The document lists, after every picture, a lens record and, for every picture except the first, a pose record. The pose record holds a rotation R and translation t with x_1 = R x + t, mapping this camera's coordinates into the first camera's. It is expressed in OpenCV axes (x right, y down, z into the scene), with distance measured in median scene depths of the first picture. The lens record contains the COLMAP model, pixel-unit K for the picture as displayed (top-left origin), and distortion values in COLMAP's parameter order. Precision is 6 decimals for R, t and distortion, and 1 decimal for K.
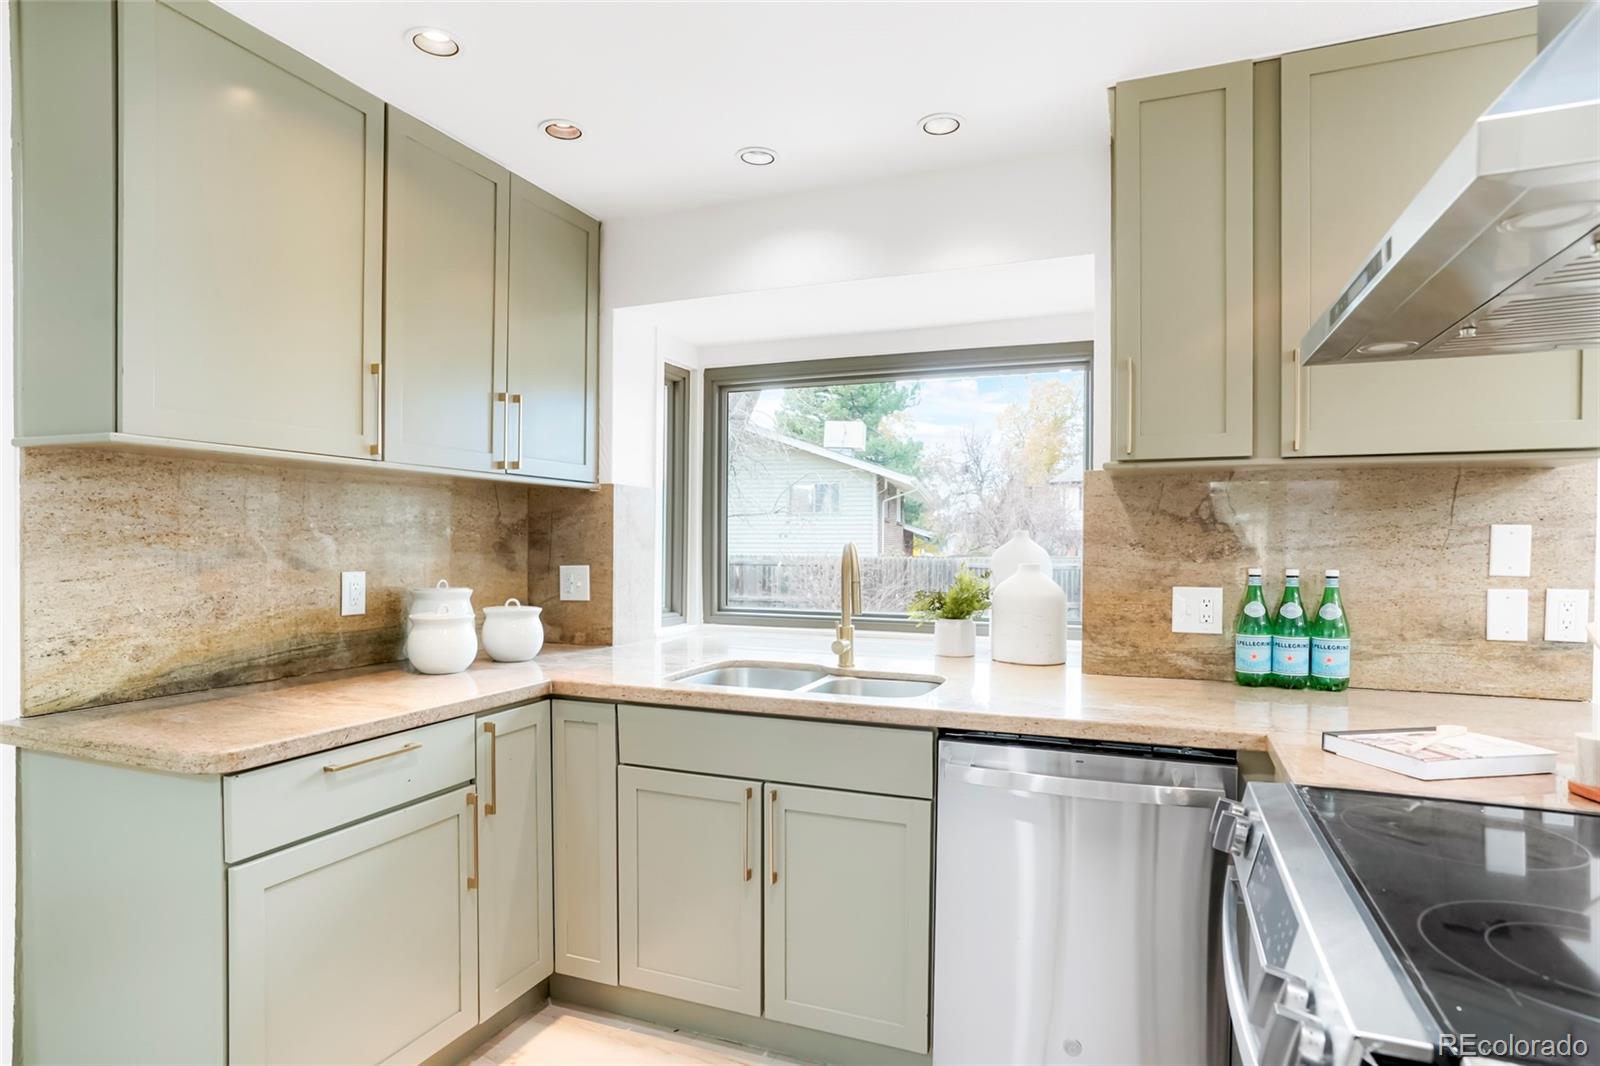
lens RADIAL K [[882.3, 0, 805.2], [0, 882.3, 557.1], [0, 0, 1]] dist [-0.028296, 0.004759]
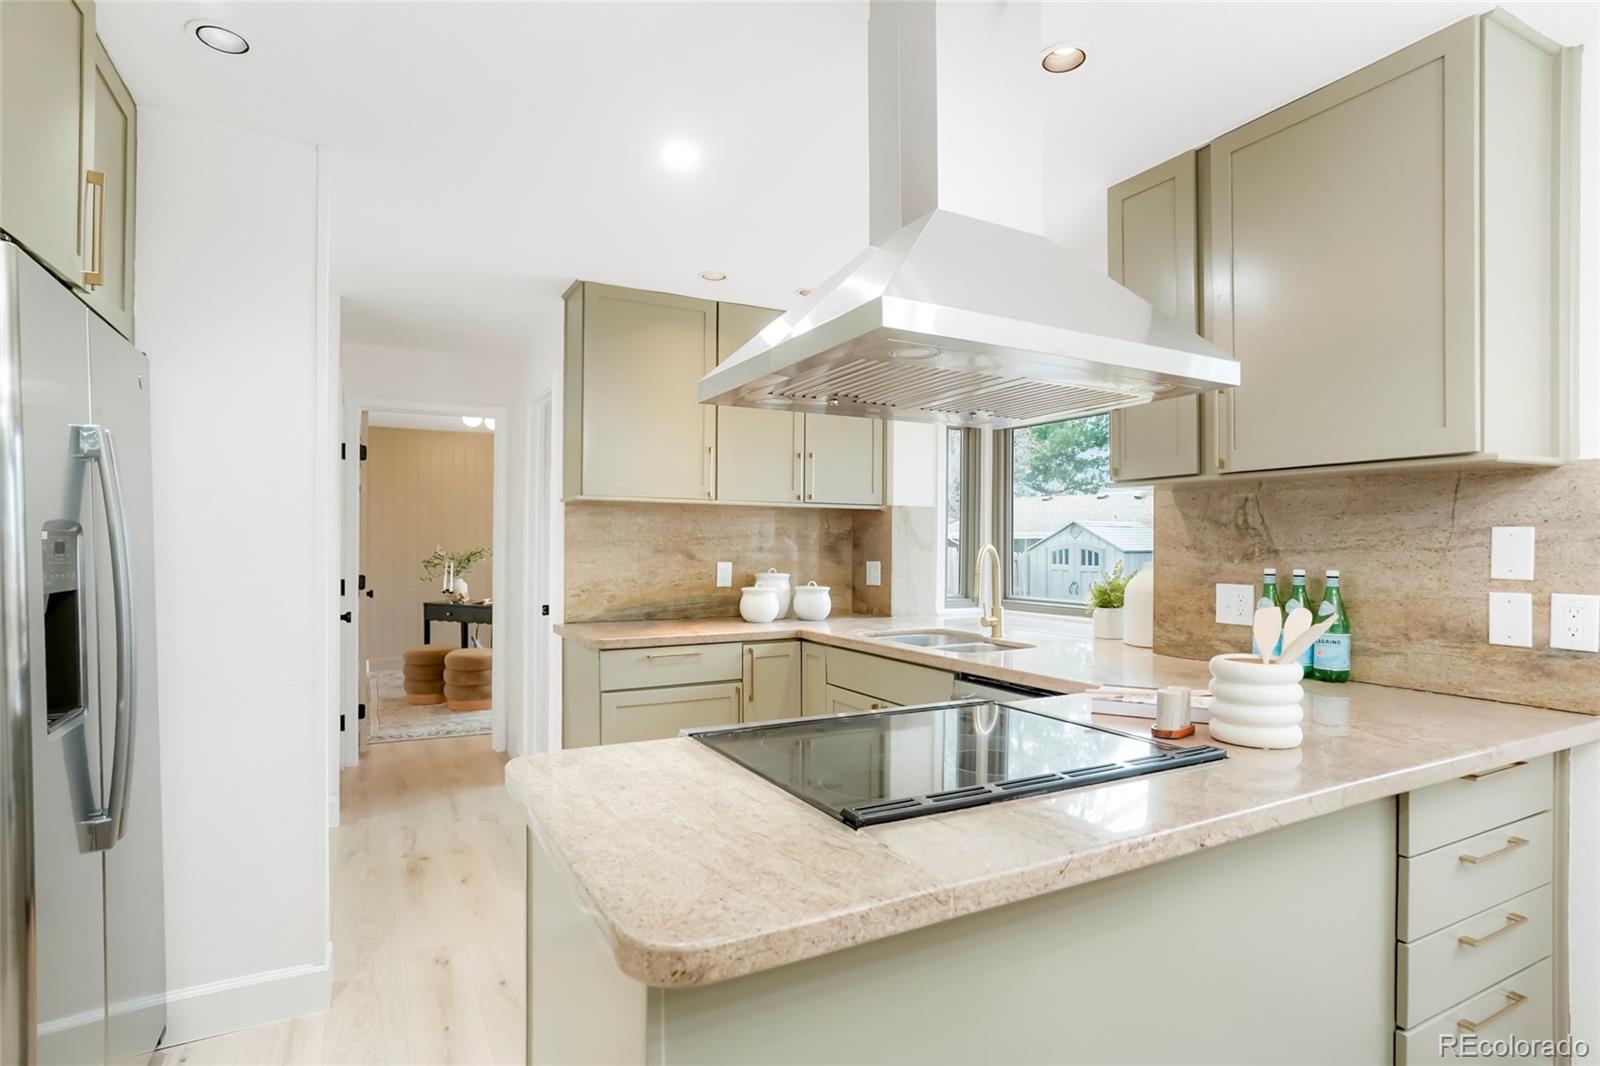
lens RADIAL K [[826.0, 0, 796.7], [0, 826.0, 545.8], [0, 0, 1]] dist [-0.017176, 0.001456]
pose [[0.772254, 0.000482, -0.635314, 0.734432], [-0.012232, 0.999826, -0.014111, 0.006611], [0.635196, 0.018668, 0.772125, -0.208448]]
